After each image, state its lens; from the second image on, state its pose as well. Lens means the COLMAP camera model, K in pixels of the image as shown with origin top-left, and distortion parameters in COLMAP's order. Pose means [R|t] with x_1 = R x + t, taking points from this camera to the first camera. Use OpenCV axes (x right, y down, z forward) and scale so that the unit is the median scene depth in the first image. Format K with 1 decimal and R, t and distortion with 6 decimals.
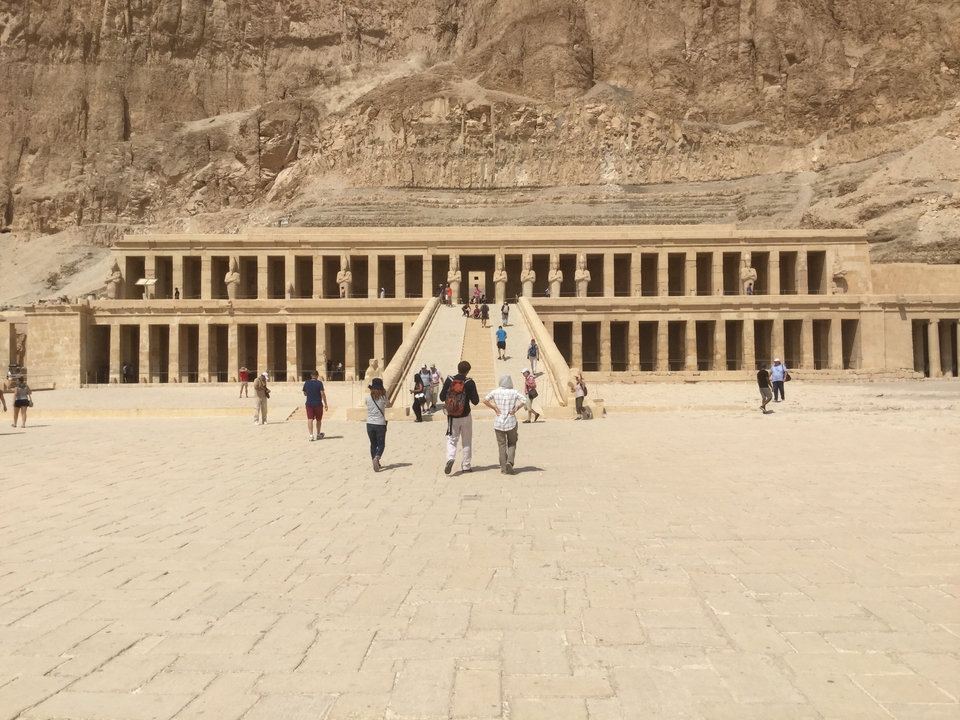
lens RADIAL K [[766.9, 0, 480.0], [0, 766.9, 360.0], [0, 0, 1]] dist [0.040664, 0.001928]
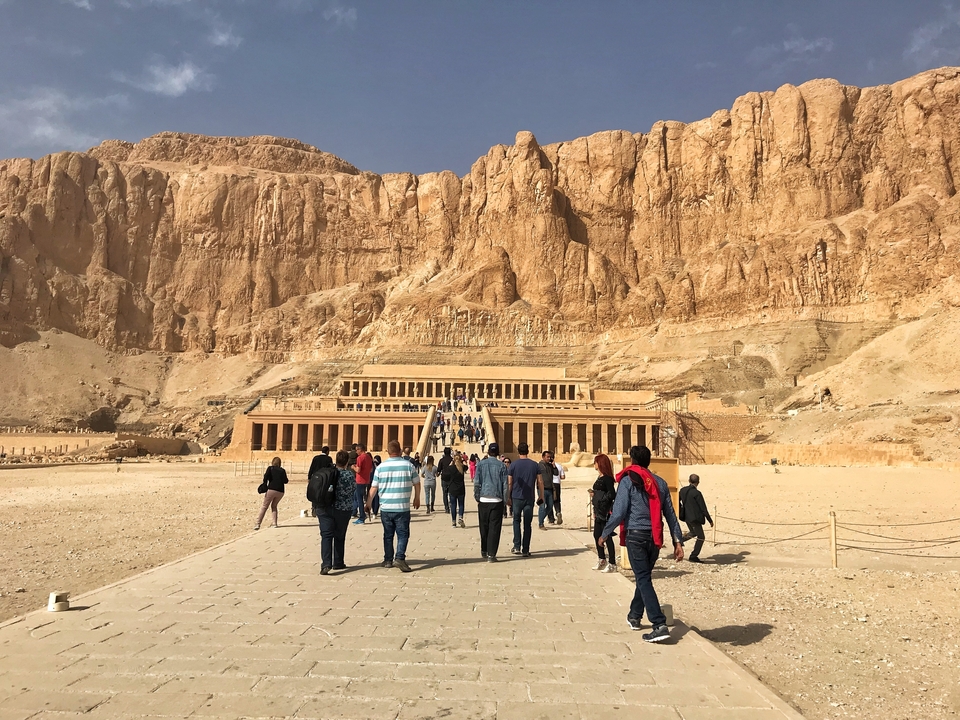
lens RADIAL K [[766.9, 0, 480.0], [0, 766.9, 360.0], [0, 0, 1]] dist [0.040664, 0.001928]
pose [[0.999516, 0.024872, 0.018678, 0.010003], [-0.022701, 0.993825, -0.108616, 0.057986], [-0.021264, 0.108140, 0.993908, -1.195076]]
